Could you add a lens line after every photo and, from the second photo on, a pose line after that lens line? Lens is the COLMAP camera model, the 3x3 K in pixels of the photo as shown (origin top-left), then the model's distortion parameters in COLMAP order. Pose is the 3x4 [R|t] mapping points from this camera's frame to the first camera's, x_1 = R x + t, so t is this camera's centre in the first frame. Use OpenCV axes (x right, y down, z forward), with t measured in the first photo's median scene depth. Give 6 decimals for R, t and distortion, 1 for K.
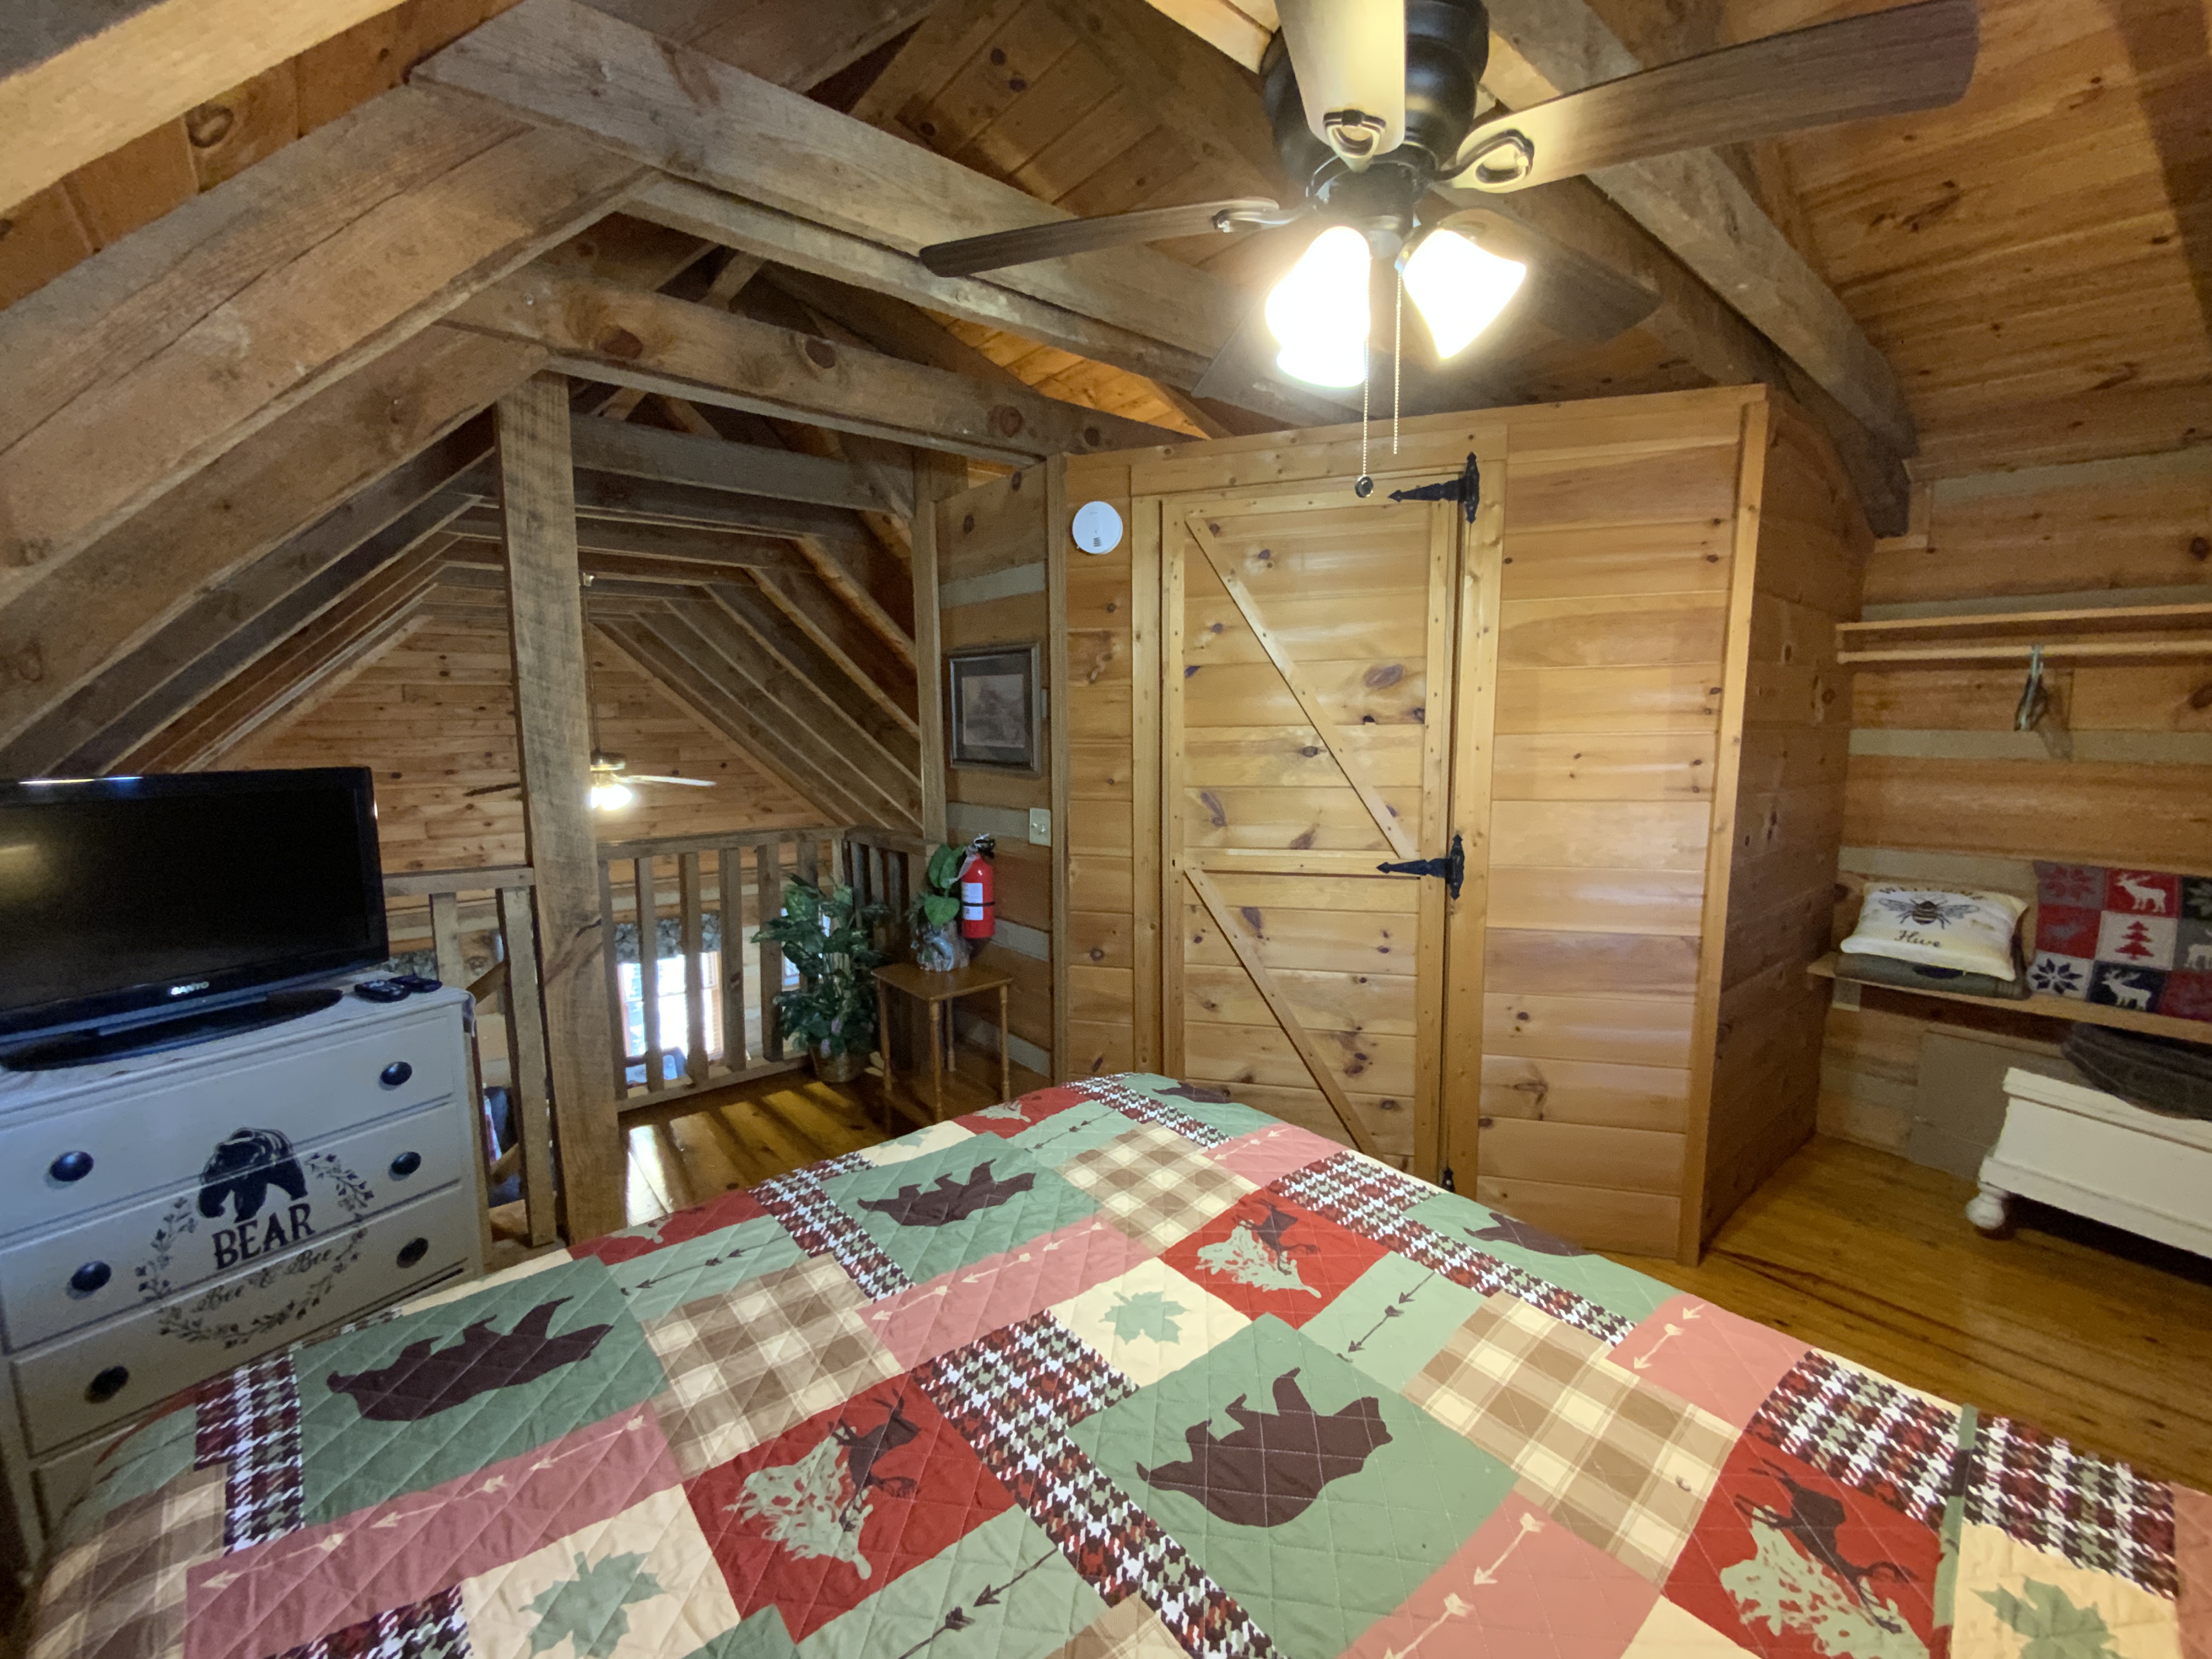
lens RADIAL K [[901.6, 0, 1119.8], [0, 901.6, 820.4], [0, 0, 1]] dist [-0.013326, -0.003290]
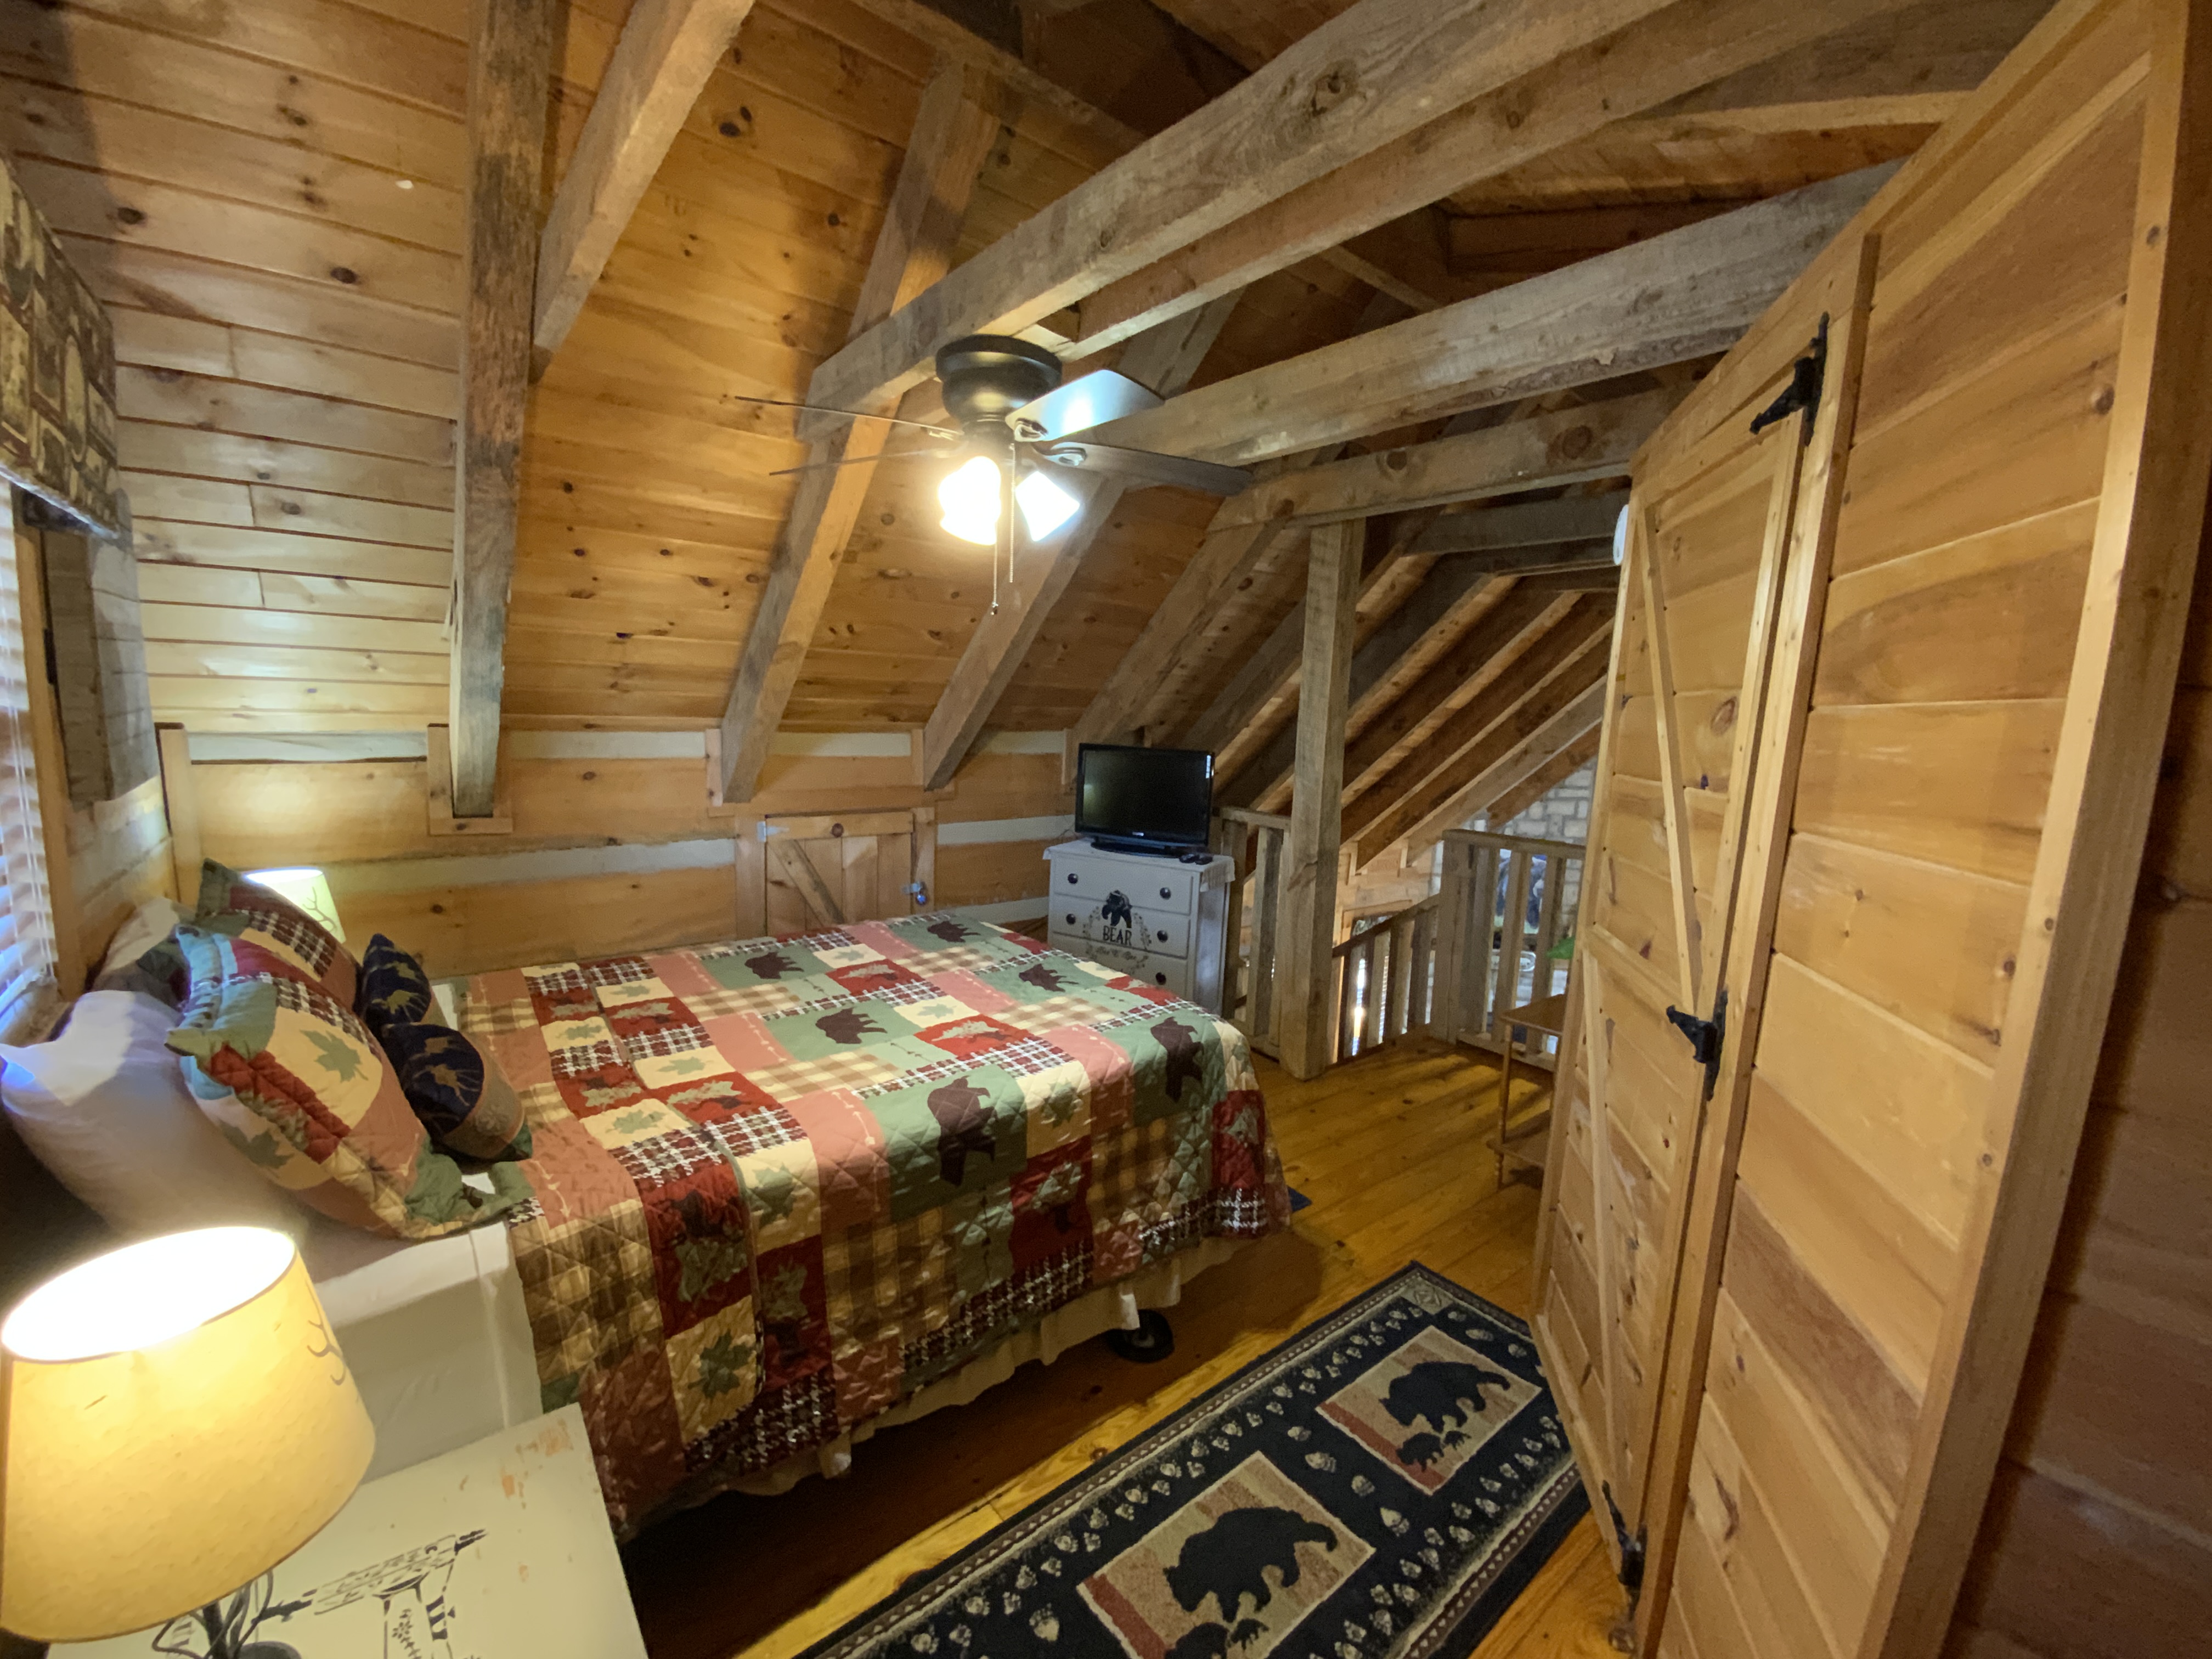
lens RADIAL K [[901.6, 0, 1103.6], [0, 901.6, 823.8], [0, 0, 1]] dist [-0.013326, -0.003290]
pose [[-0.000153, 0.144242, -0.989542, 1.903975], [-0.156247, 0.977385, 0.142495, -0.233027], [0.987718, 0.154635, 0.022388, 1.154368]]
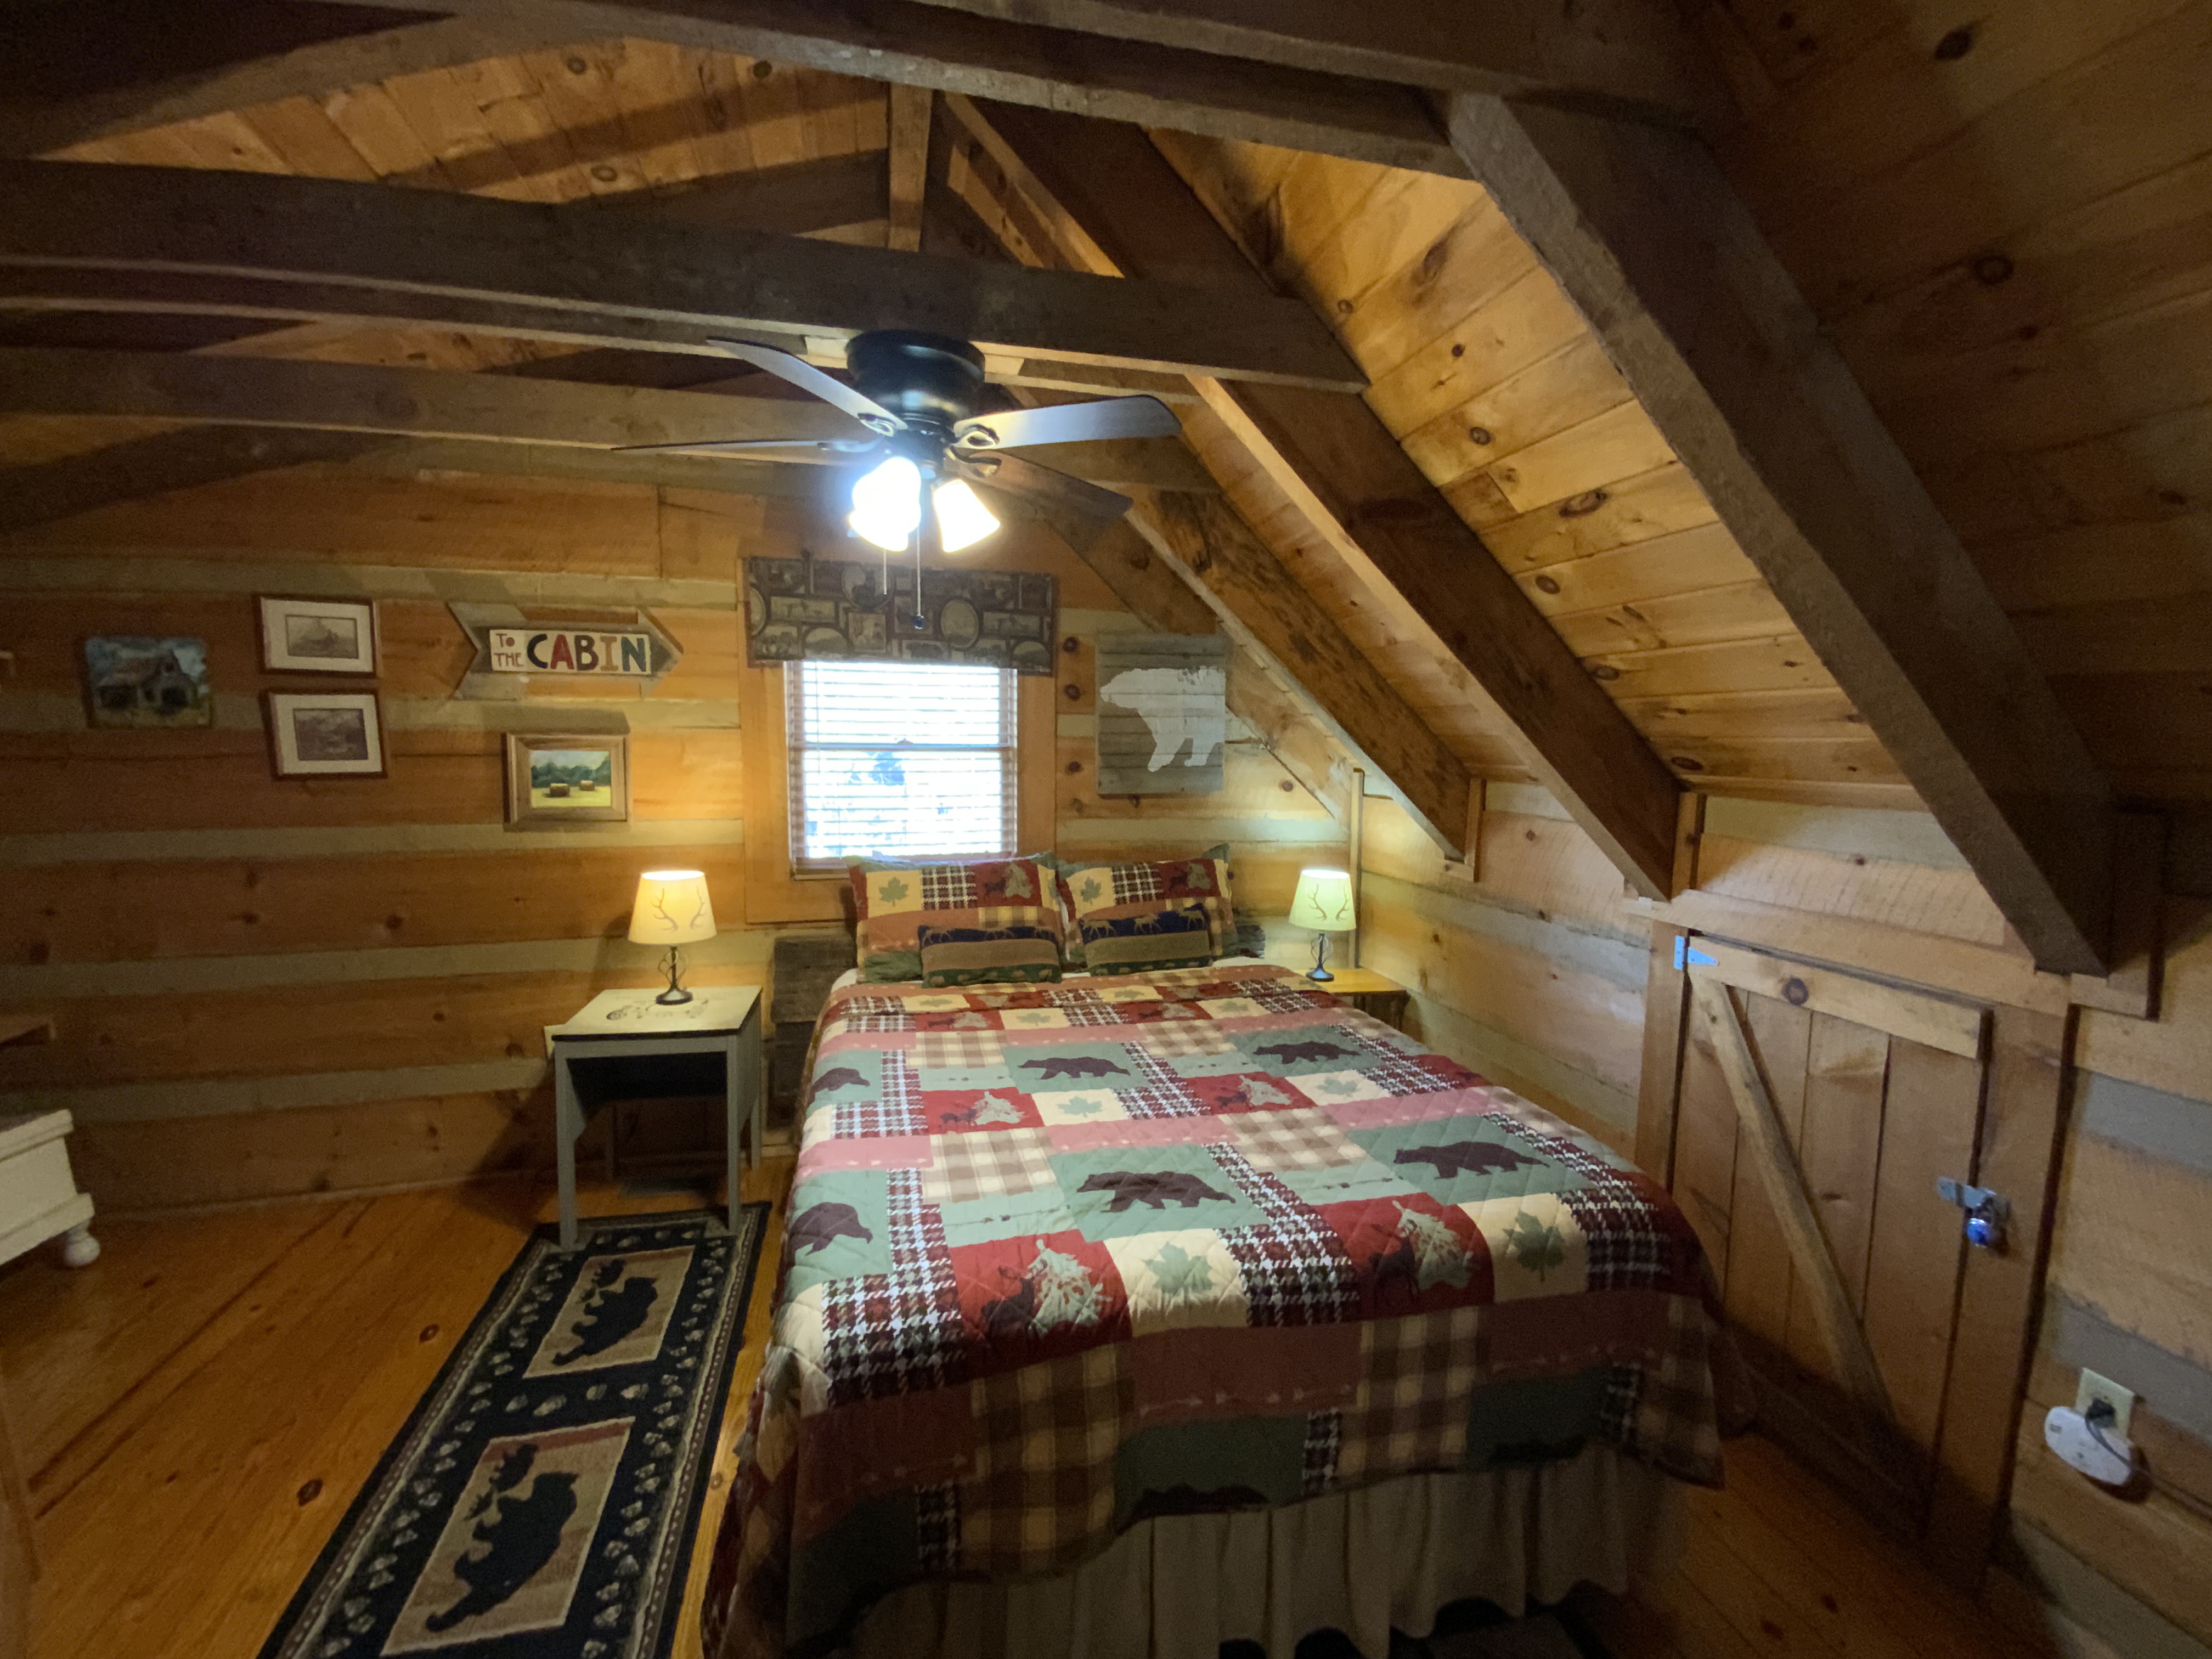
lens RADIAL K [[901.6, 0, 1112.5], [0, 901.6, 814.9], [0, 0, 1]] dist [-0.013326, -0.003290]
pose [[-0.901566, -0.038697, 0.430907, -0.684759], [0.048054, 0.980872, 0.188629, -0.298766], [-0.429964, 0.190768, -0.882462, 2.175549]]
